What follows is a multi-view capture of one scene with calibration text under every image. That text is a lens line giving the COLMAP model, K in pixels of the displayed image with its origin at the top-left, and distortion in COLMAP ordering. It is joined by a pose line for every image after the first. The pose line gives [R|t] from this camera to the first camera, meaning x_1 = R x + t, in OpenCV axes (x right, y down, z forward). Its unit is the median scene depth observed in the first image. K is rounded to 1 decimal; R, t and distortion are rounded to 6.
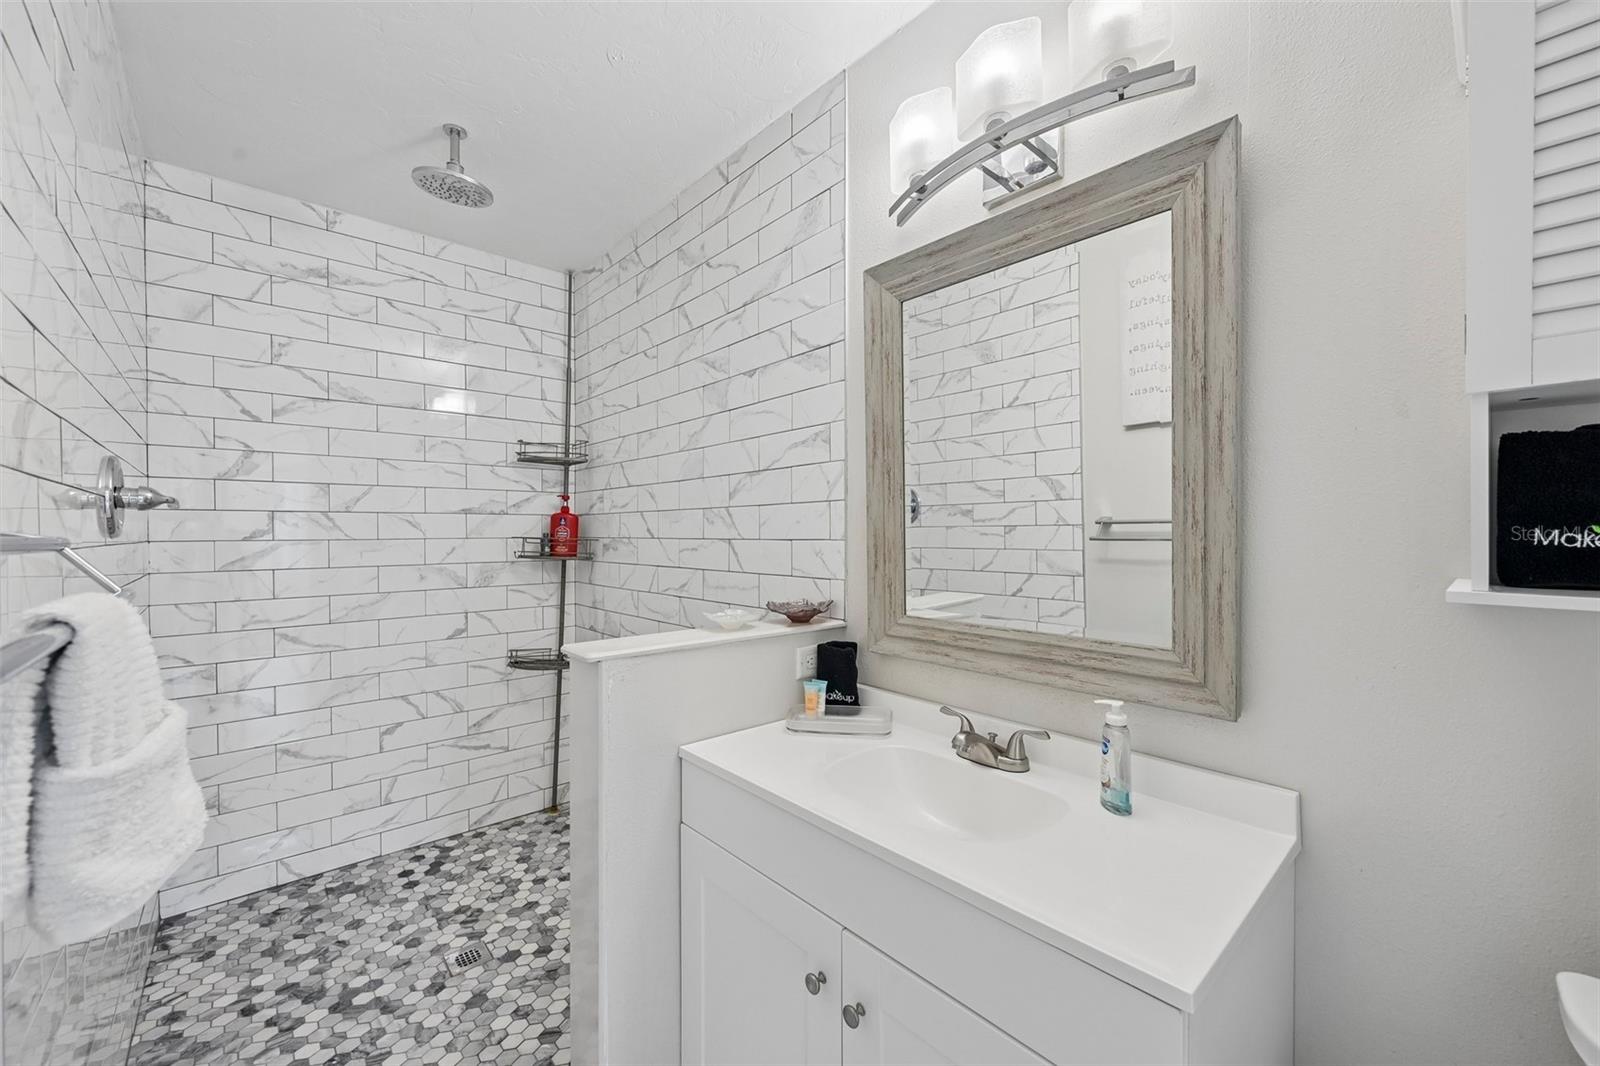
lens RADIAL K [[635.0, 0, 800.6], [0, 635.0, 537.7], [0, 0, 1]] dist [-0.000366, 0.000507]
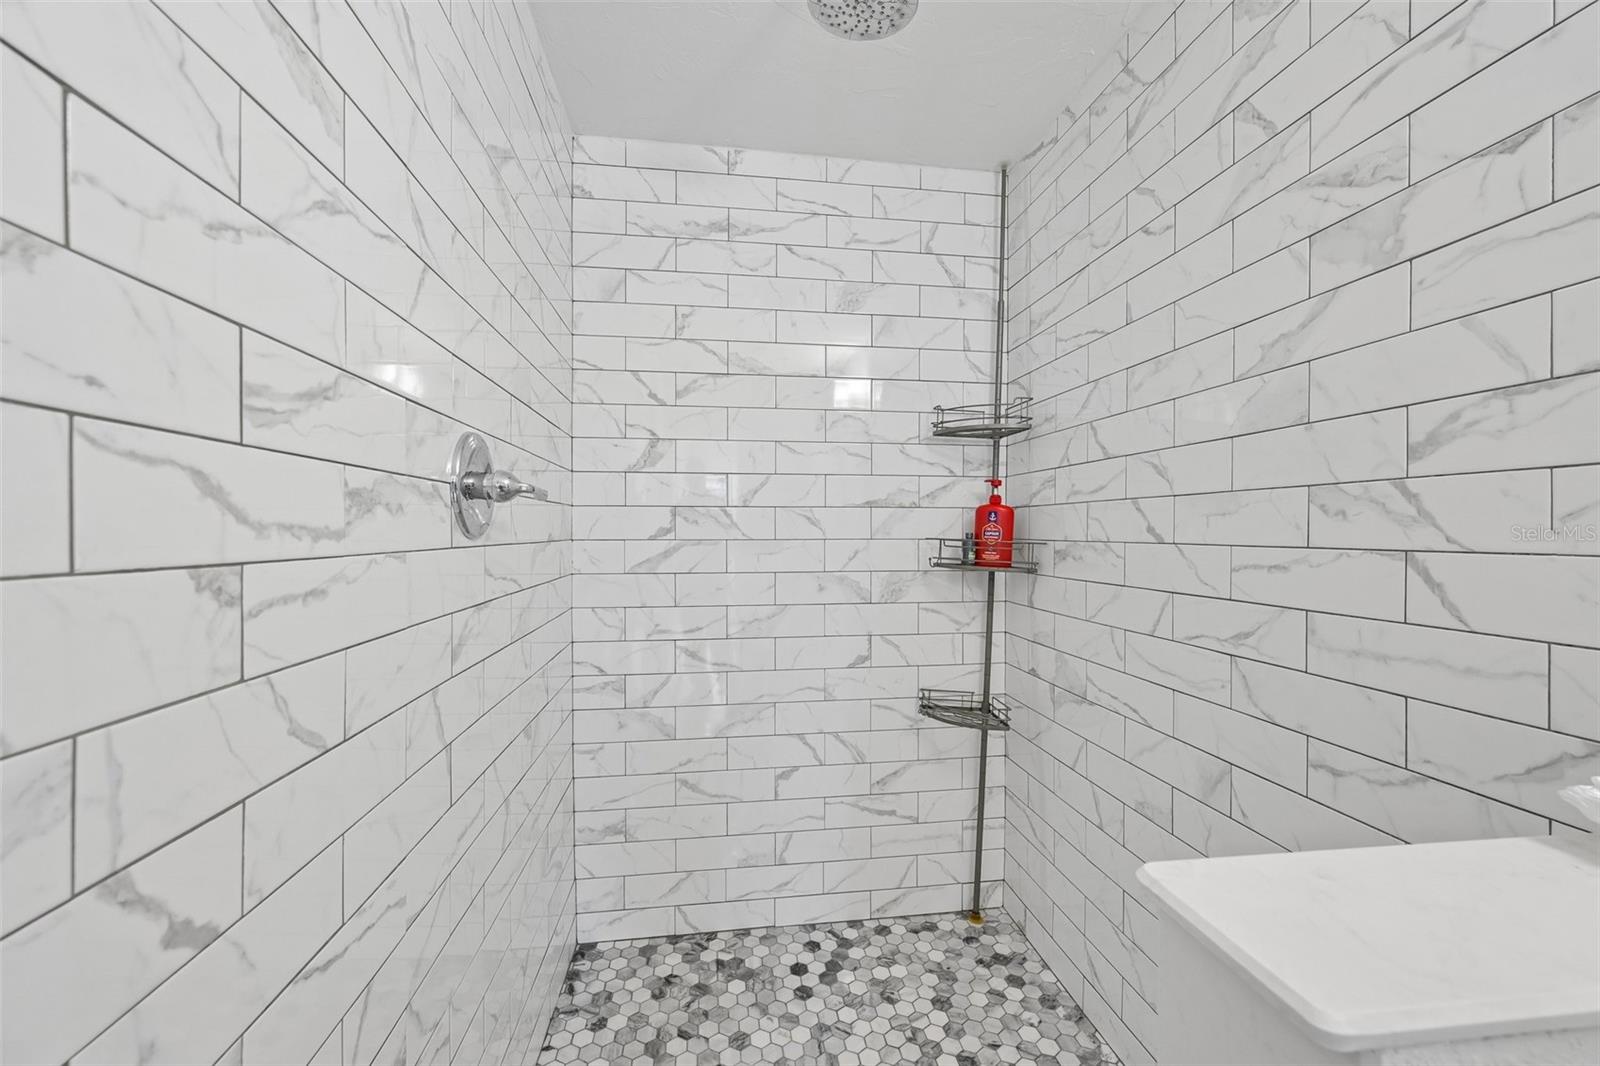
lens RADIAL K [[635.0, 0, 796.9], [0, 635.0, 533.8], [0, 0, 1]] dist [-0.000366, 0.000507]
pose [[0.829783, 0.007021, -0.558042, -0.191600], [-0.008933, 0.999960, -0.000701, -0.004769], [0.558015, 0.005567, 0.829812, 0.347274]]
